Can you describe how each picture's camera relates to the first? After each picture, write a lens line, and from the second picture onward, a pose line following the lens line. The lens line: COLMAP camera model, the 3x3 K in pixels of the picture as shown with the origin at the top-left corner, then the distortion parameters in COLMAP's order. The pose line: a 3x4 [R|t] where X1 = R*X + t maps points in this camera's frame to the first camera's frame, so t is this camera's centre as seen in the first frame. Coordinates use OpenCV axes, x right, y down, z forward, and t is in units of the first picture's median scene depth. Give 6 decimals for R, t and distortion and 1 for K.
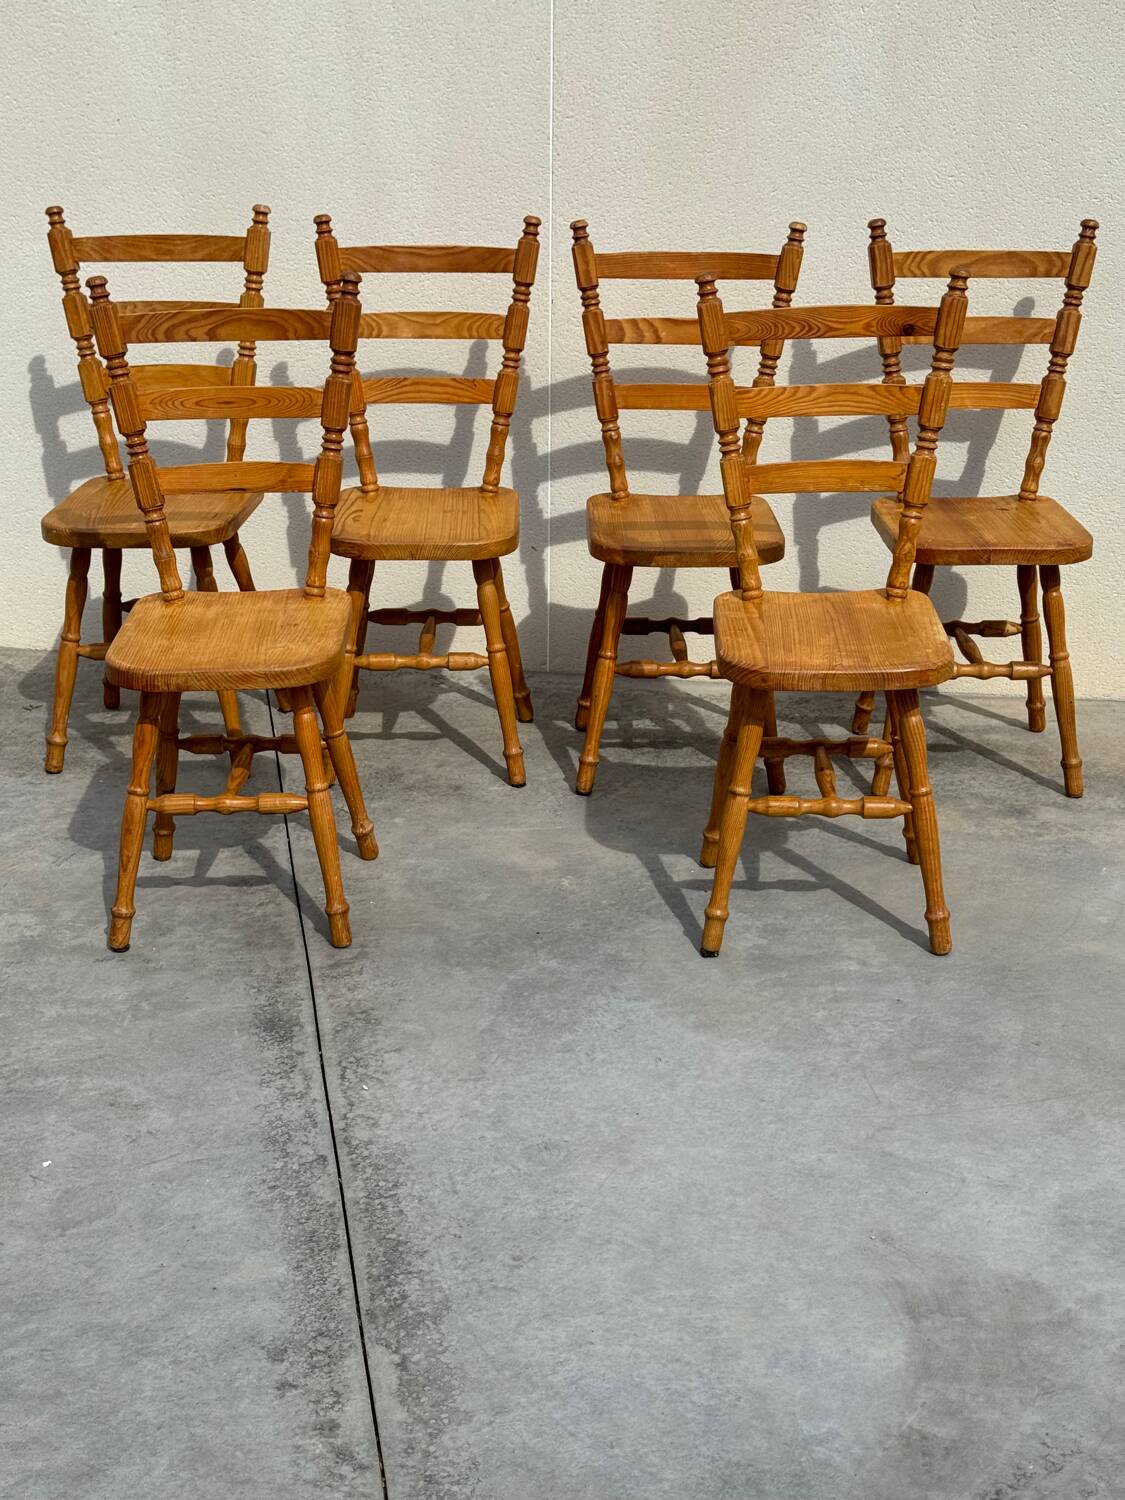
lens RADIAL K [[2110.0, 0, 567.4], [0, 2110.0, 768.5], [0, 0, 1]] dist [0.120718, 0.000000]
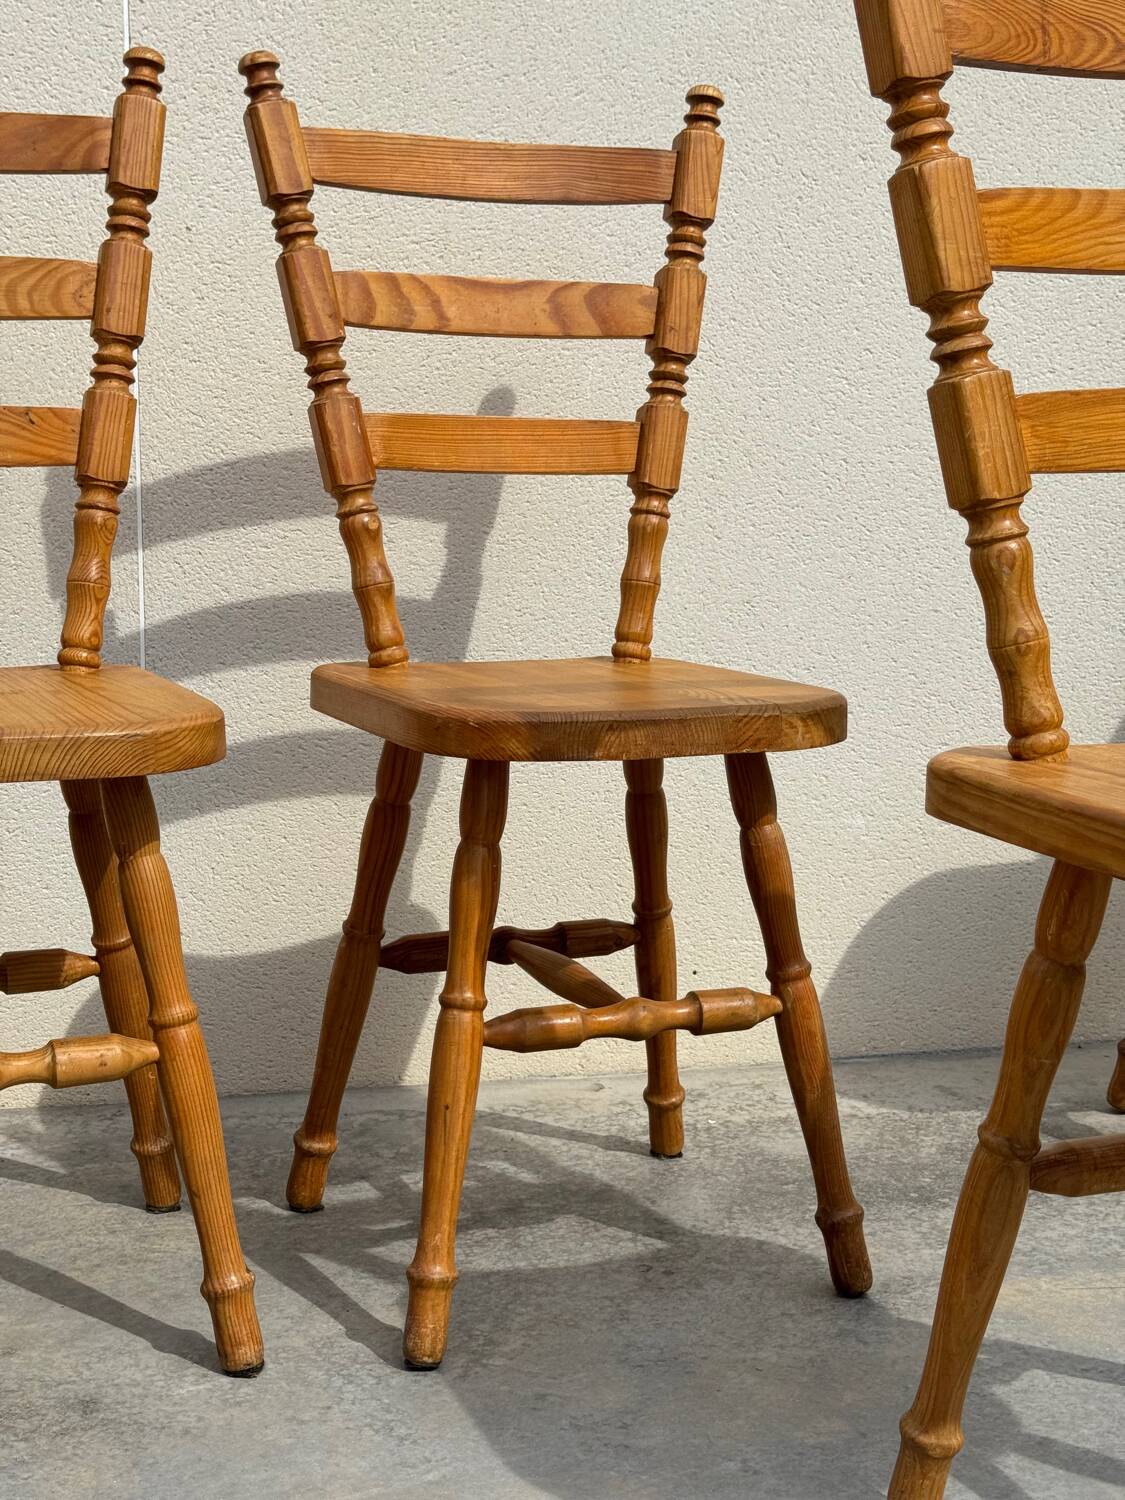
lens RADIAL K [[2110.0, 0, 563.0], [0, 2110.0, 756.3], [0, 0, 1]] dist [0.120718, 0.000000]
pose [[0.926894, -0.052039, 0.371699, -0.109769], [0.135194, 0.970154, -0.201304, -0.014612], [-0.350129, 0.236839, 0.906265, 0.599933]]
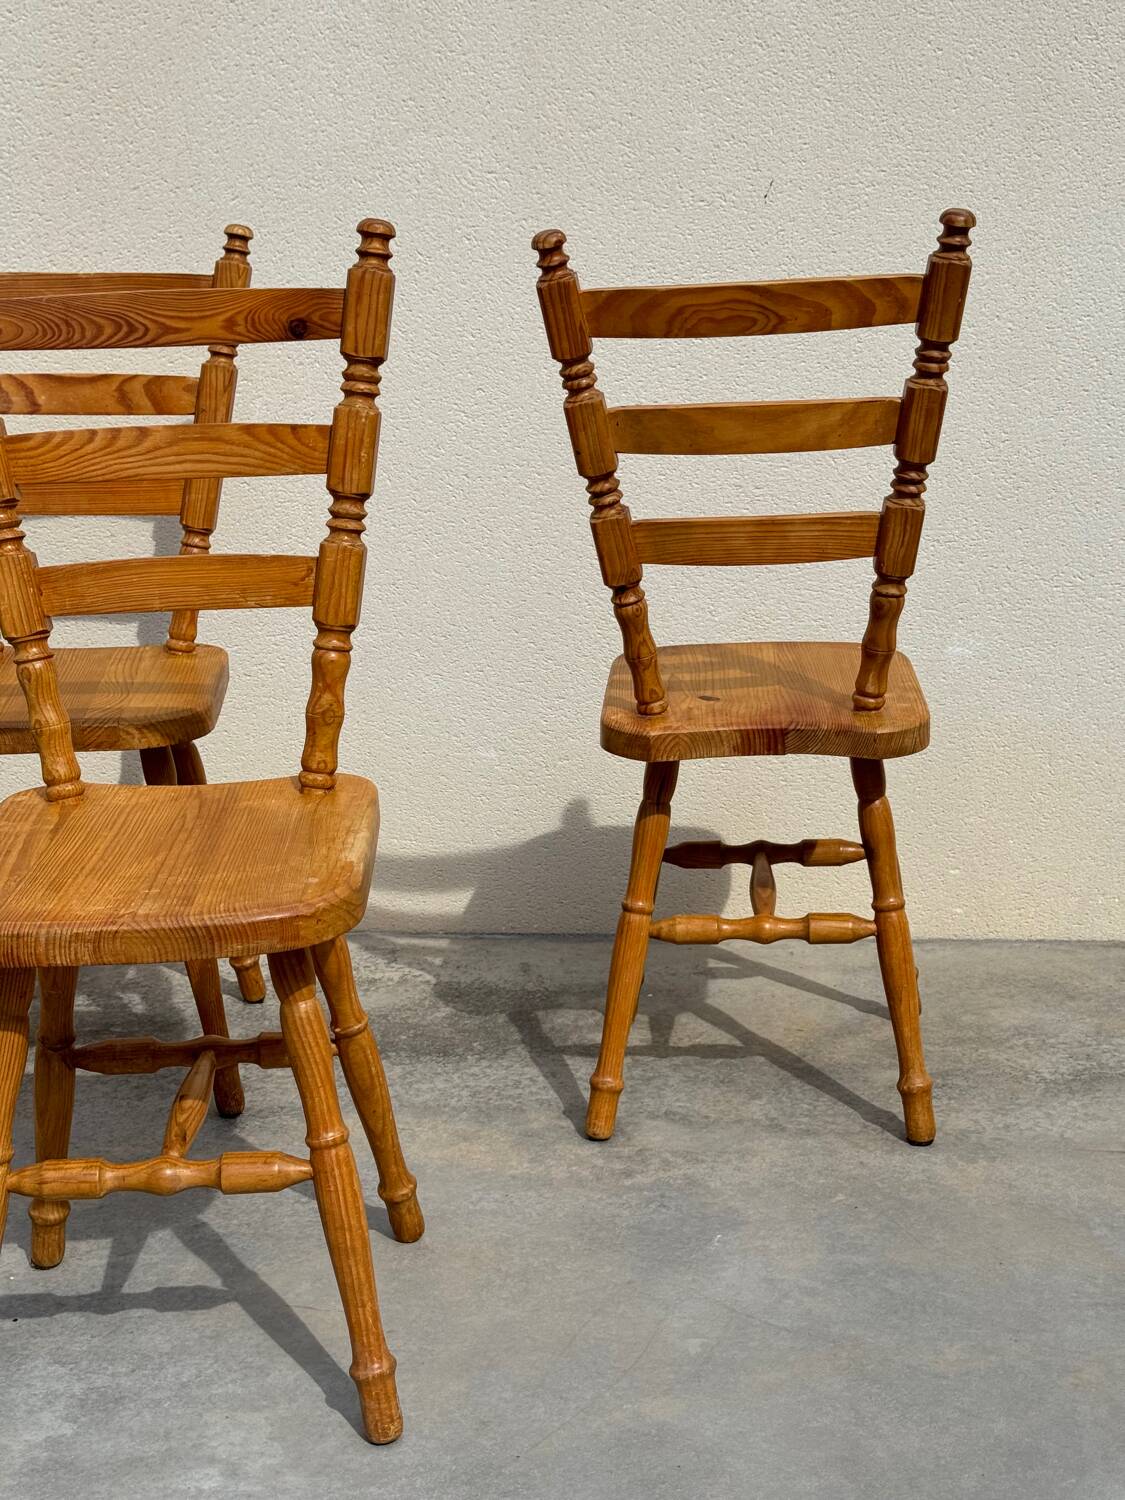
lens RADIAL K [[2110.0, 0, 566.8], [0, 2110.0, 751.3], [0, 0, 1]] dist [0.120718, 0.000000]
pose [[0.997986, -0.032435, 0.054517, 0.166099], [0.038419, 0.992899, -0.112583, -0.019910], [-0.050478, 0.114451, 0.992146, 0.364831]]
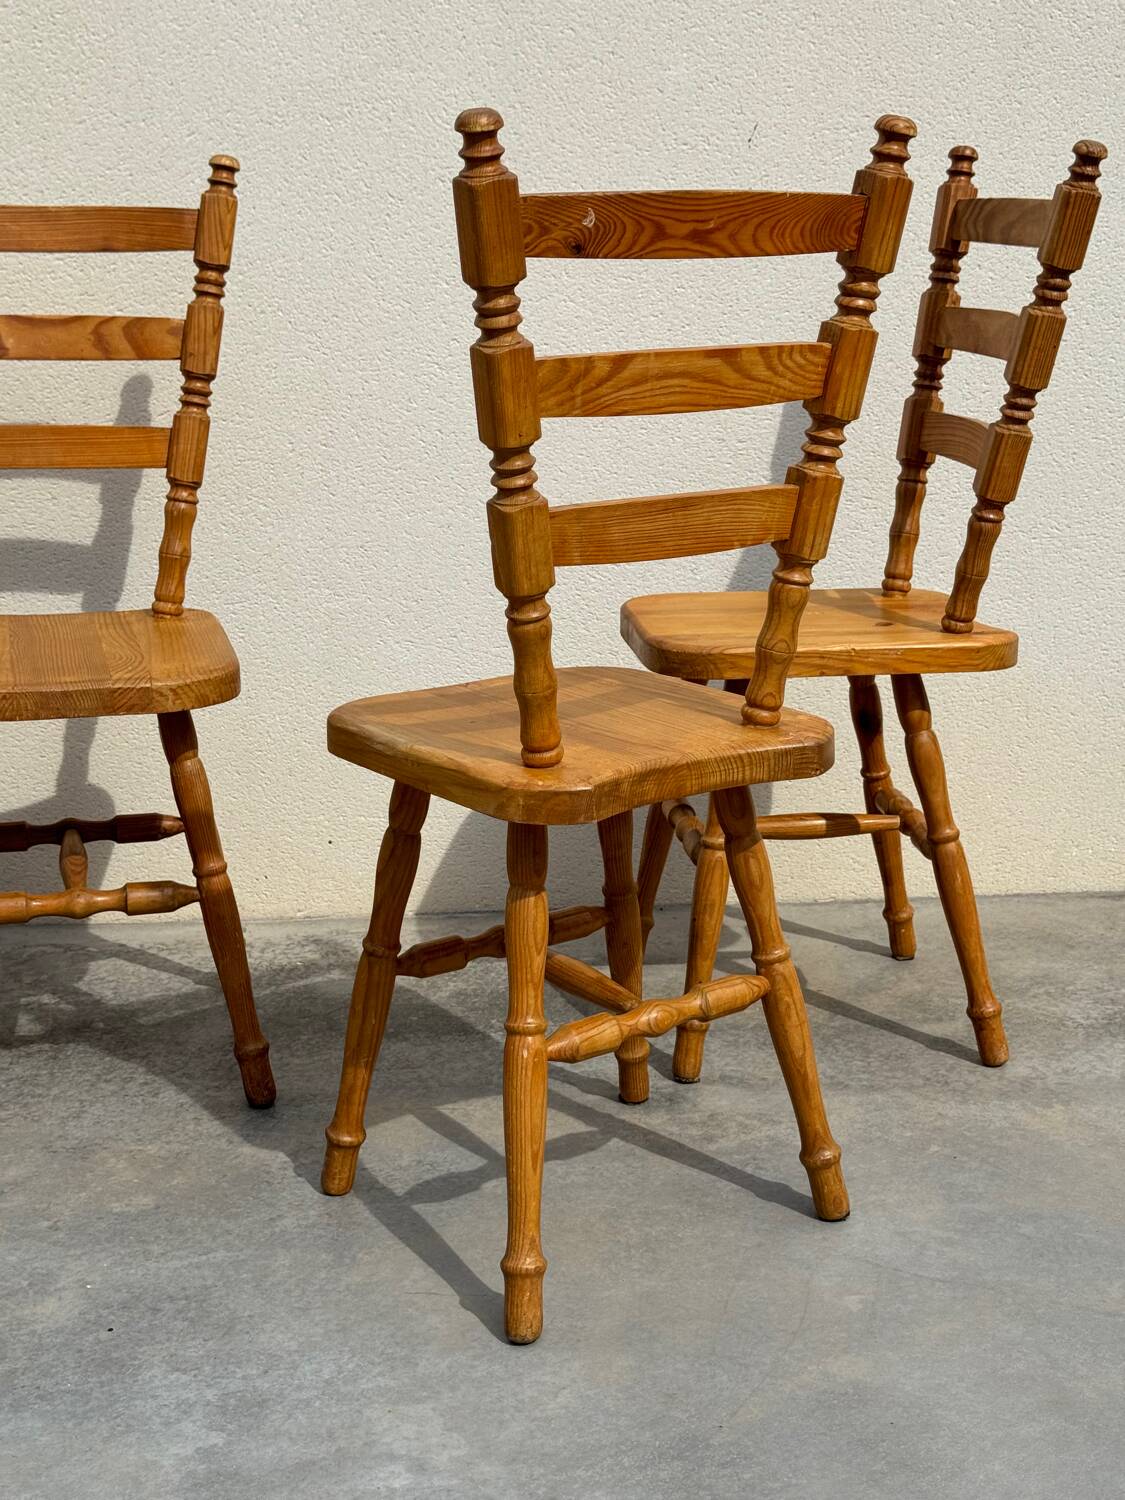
lens RADIAL K [[2110.0, 0, 588.0], [0, 2110.0, 751.3], [0, 0, 1]] dist [0.120718, 0.000000]
pose [[0.974710, -0.061325, 0.214893, 0.067455], [0.086979, 0.989891, -0.112030, -0.011131], [-0.205851, 0.127888, 0.970191, 0.405488]]
